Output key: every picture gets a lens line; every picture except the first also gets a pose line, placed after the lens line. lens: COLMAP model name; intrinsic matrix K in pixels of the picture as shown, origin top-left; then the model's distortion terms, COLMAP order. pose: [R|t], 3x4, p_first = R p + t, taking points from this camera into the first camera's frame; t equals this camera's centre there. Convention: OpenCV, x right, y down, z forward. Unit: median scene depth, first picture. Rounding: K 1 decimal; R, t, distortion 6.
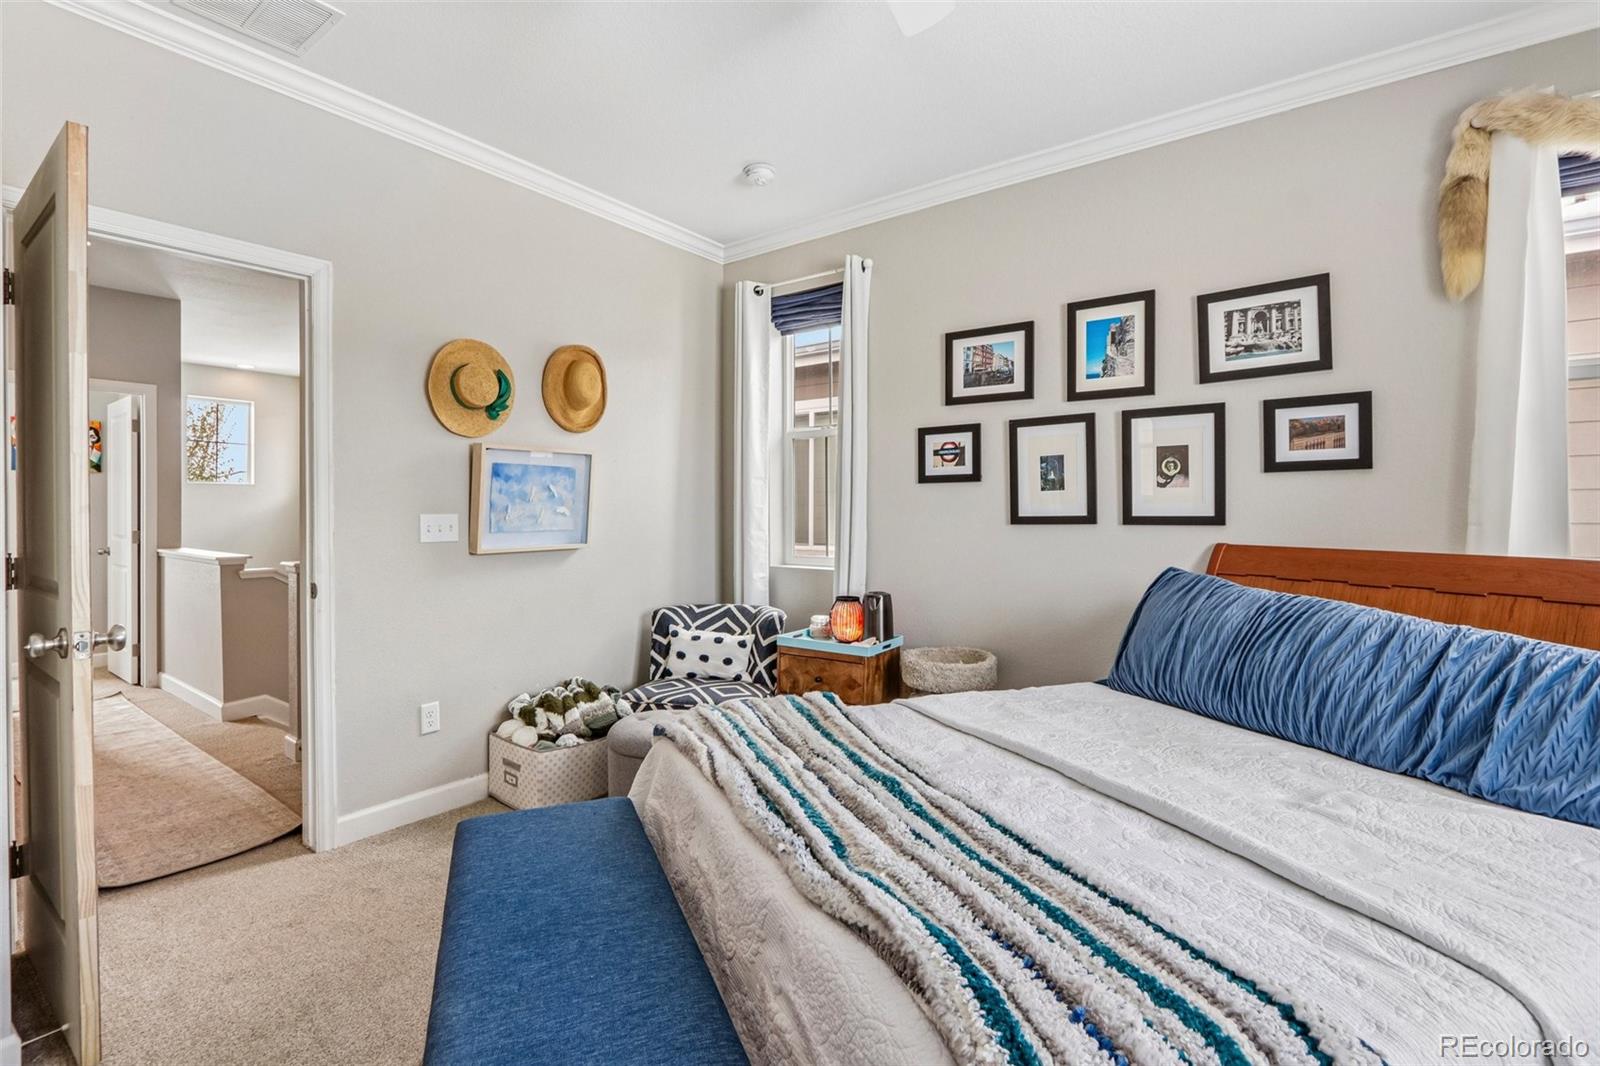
lens RADIAL K [[743.2, 0, 783.7], [0, 743.2, 518.7], [0, 0, 1]] dist [-0.009419, -0.000079]
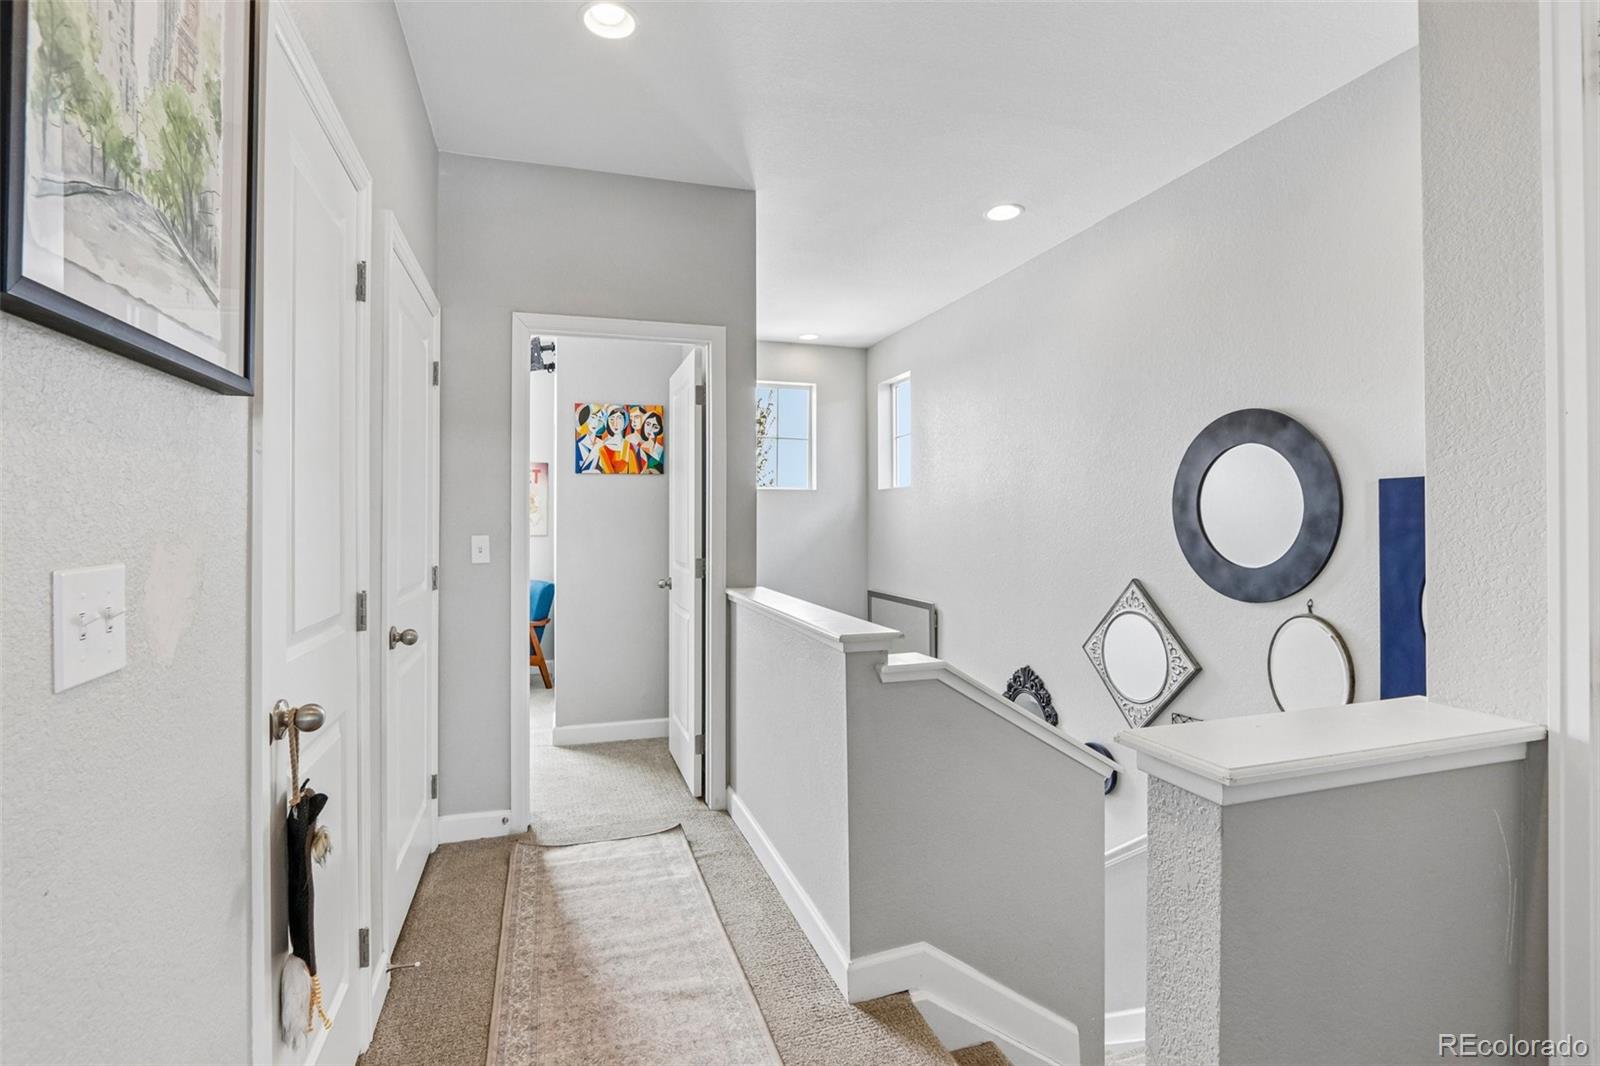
lens RADIAL K [[743.2, 0, 783.7], [0, 743.2, 518.7], [0, 0, 1]] dist [-0.009419, -0.000079]
pose [[0.822477, -0.006781, -0.568757, -0.449272], [-0.000678, 0.999917, -0.012902, -0.010122], [0.568797, 0.010998, 0.822404, 0.507978]]
